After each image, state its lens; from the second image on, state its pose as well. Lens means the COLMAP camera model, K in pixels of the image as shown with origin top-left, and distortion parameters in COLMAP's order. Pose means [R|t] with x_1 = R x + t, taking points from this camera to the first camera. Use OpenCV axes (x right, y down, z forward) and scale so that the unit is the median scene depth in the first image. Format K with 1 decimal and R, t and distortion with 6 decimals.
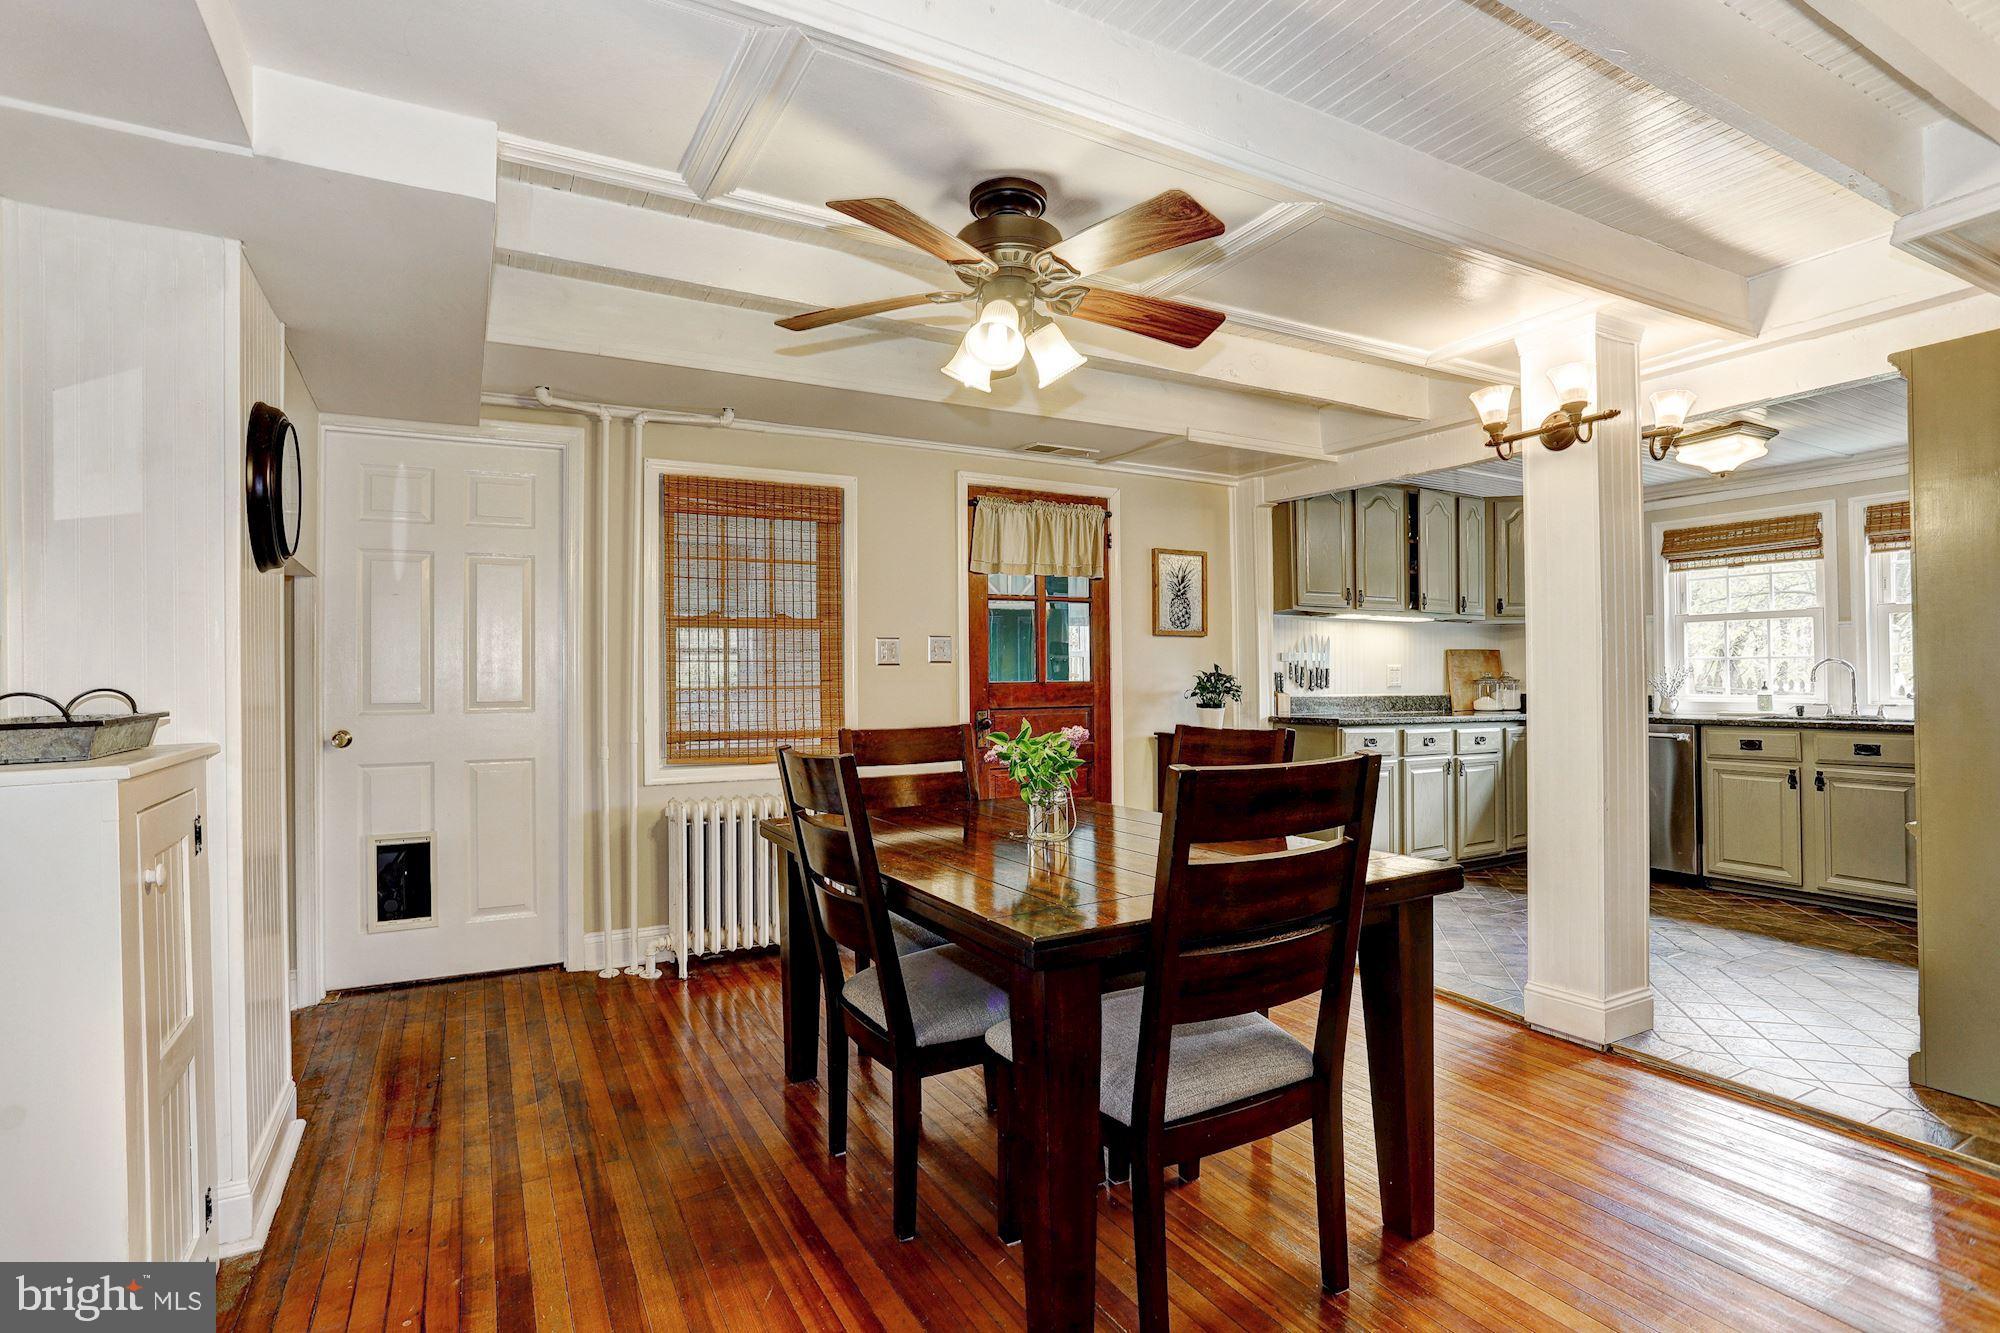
lens RADIAL K [[976.2, 0, 996.0], [0, 976.2, 669.2], [0, 0, 1]] dist [-0.057829, 0.018617]
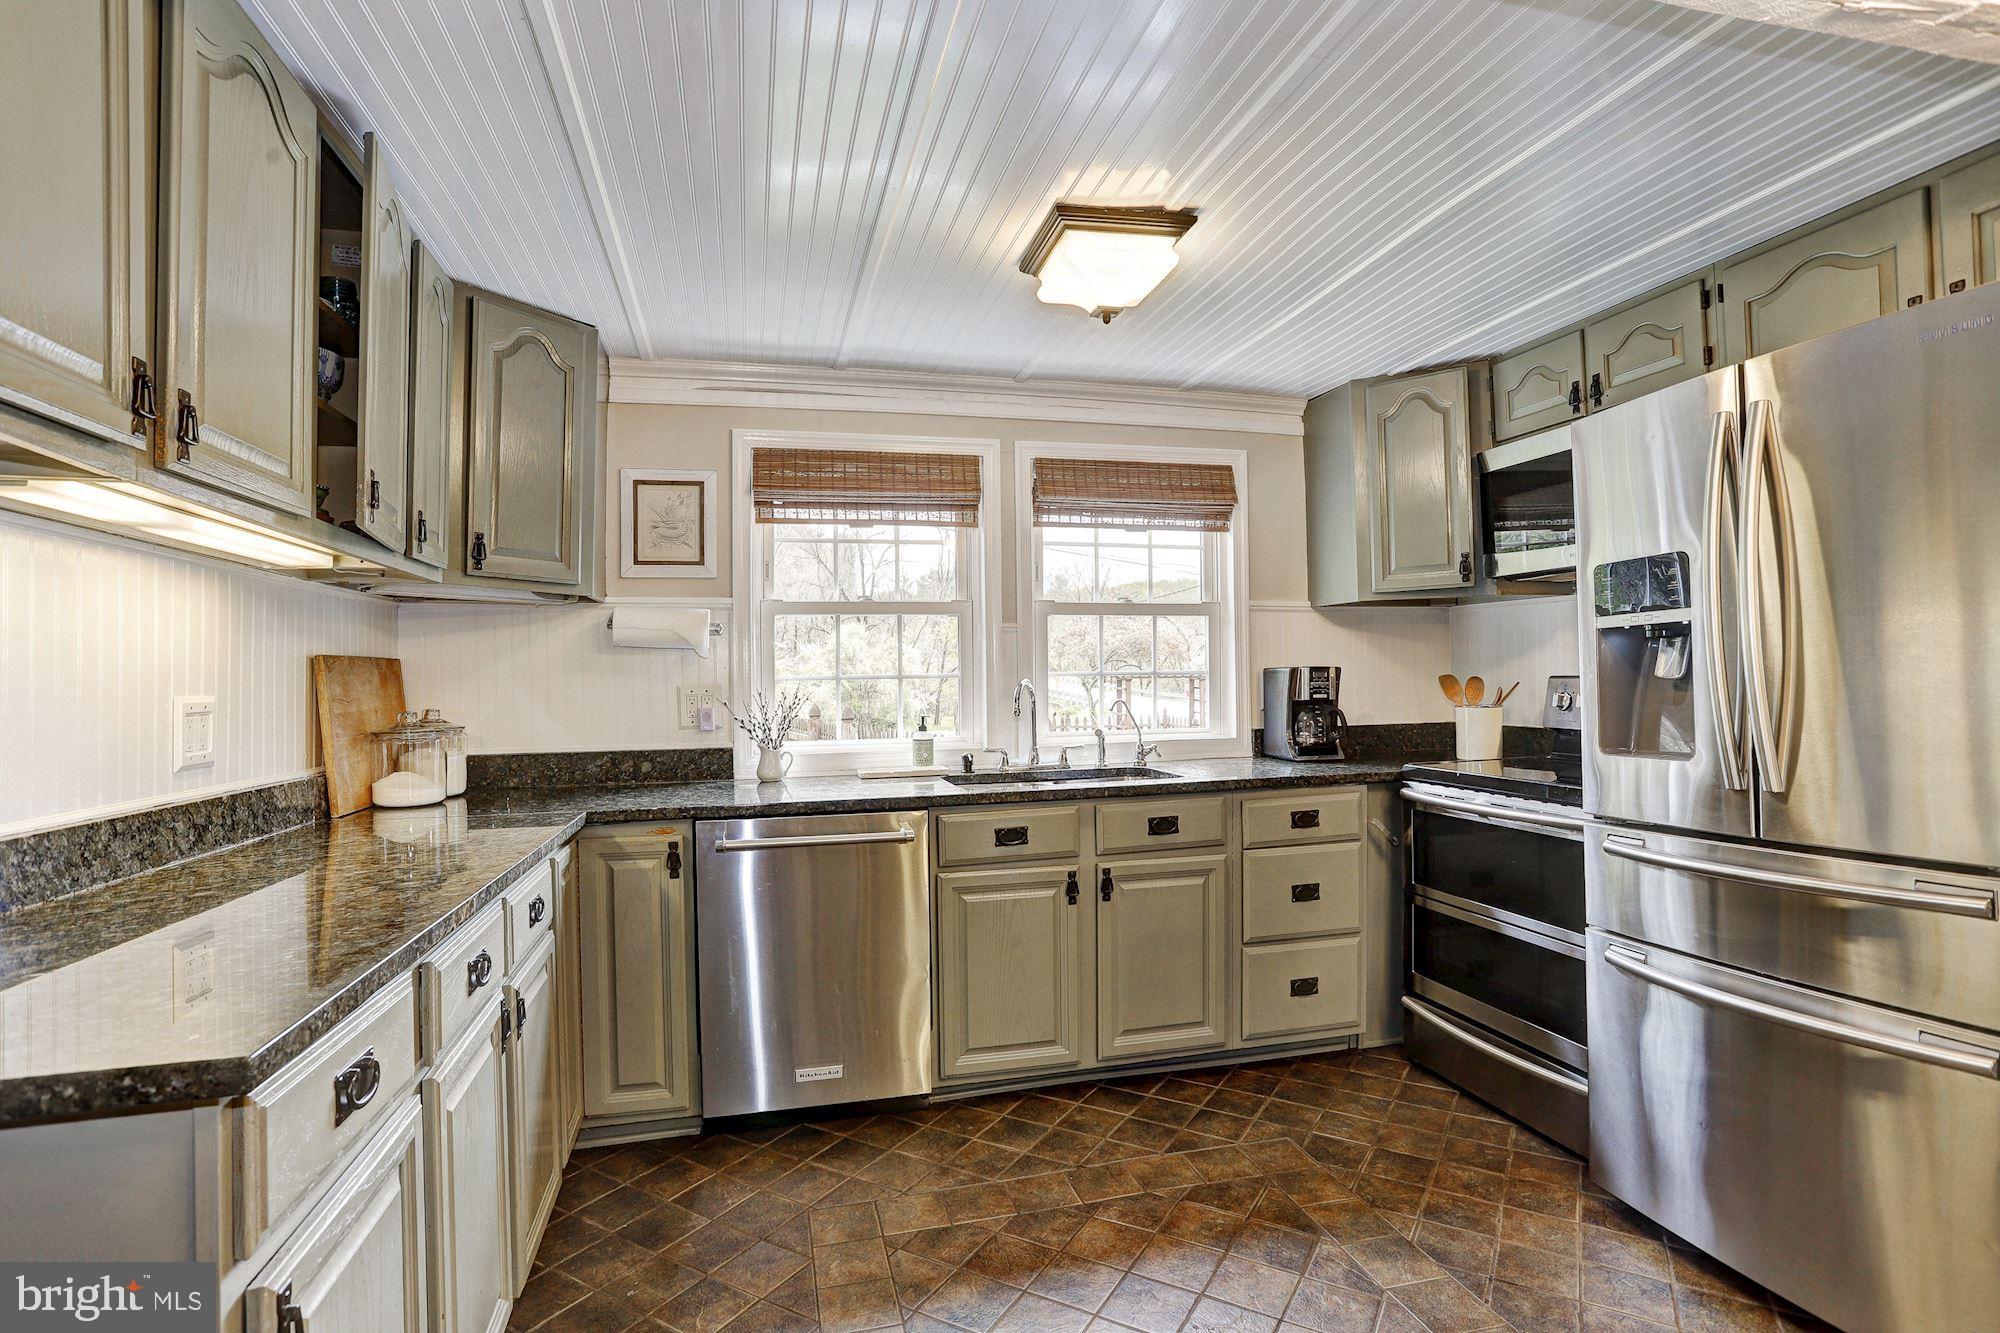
lens RADIAL K [[976.2, 0, 995.1], [0, 976.2, 666.1], [0, 0, 1]] dist [-0.057829, 0.018617]
pose [[0.252391, 0.013126, 0.967536, 0.226155], [0.005381, 0.999873, -0.014969, -0.010717], [-0.967610, 0.008984, 0.252288, 0.816466]]
